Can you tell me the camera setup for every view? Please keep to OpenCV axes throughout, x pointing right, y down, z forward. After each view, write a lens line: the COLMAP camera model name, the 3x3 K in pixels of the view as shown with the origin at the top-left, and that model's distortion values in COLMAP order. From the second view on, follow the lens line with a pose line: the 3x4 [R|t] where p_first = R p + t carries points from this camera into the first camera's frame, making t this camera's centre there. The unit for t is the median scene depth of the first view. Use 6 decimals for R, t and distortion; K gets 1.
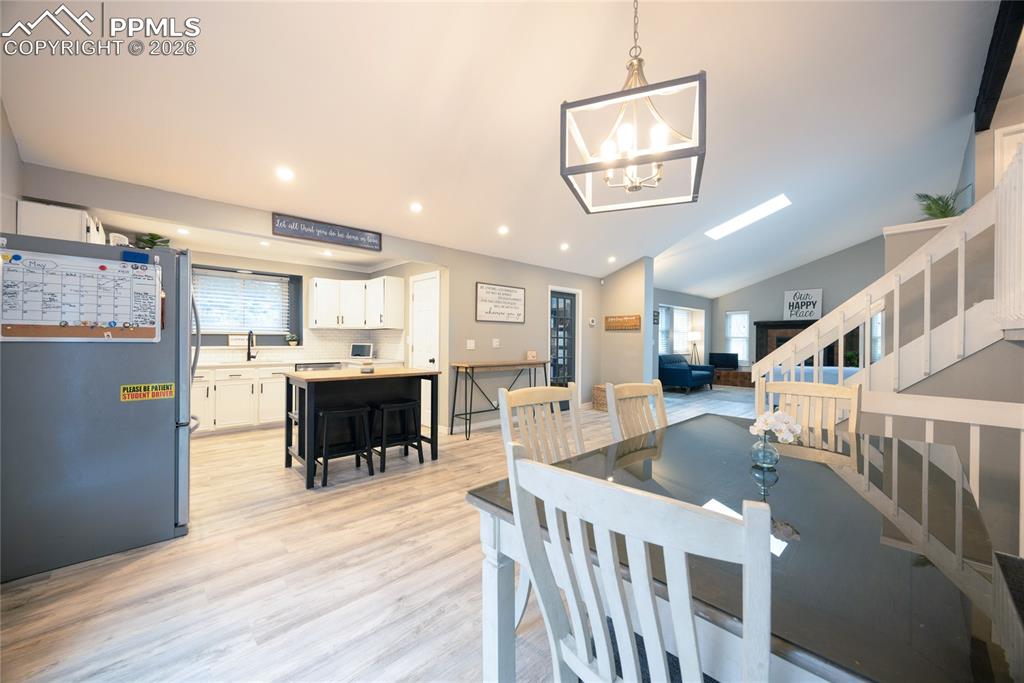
lens RADIAL K [[390.7, 0, 517.7], [0, 390.7, 342.2], [0, 0, 1]] dist [-0.005164, 0.001442]
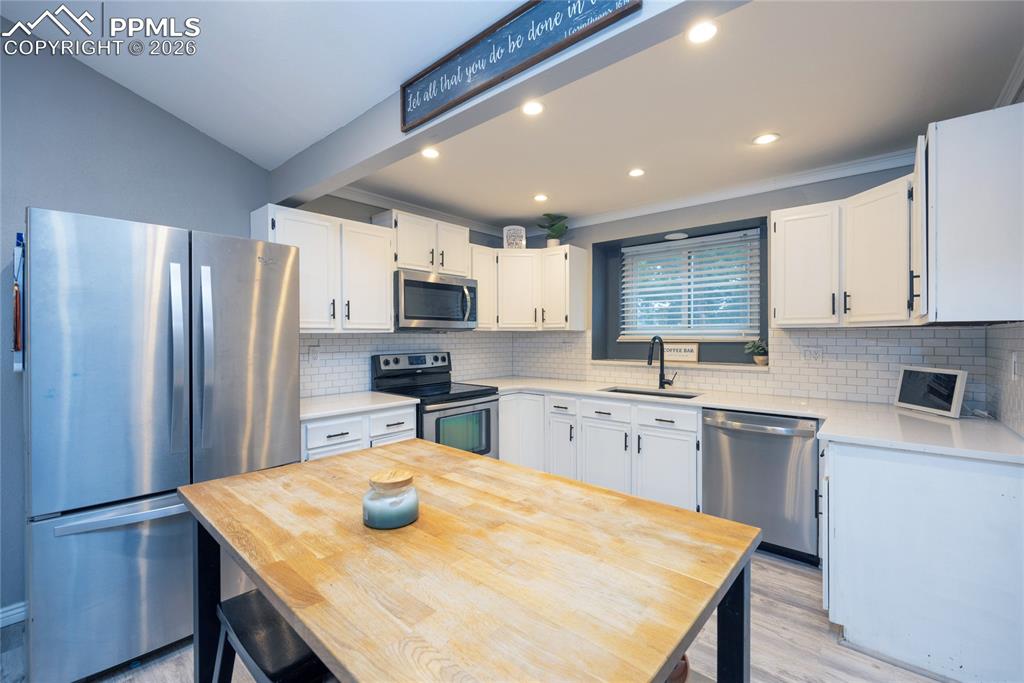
lens RADIAL K [[431.1, 0, 513.3], [0, 431.1, 338.9], [0, 0, 1]] dist [0.002731, -0.000215]
pose [[0.092052, -0.003028, -0.995750, -0.074867], [-0.003350, 0.999989, -0.003351, -0.022645], [0.995749, 0.003644, 0.092041, 0.721319]]
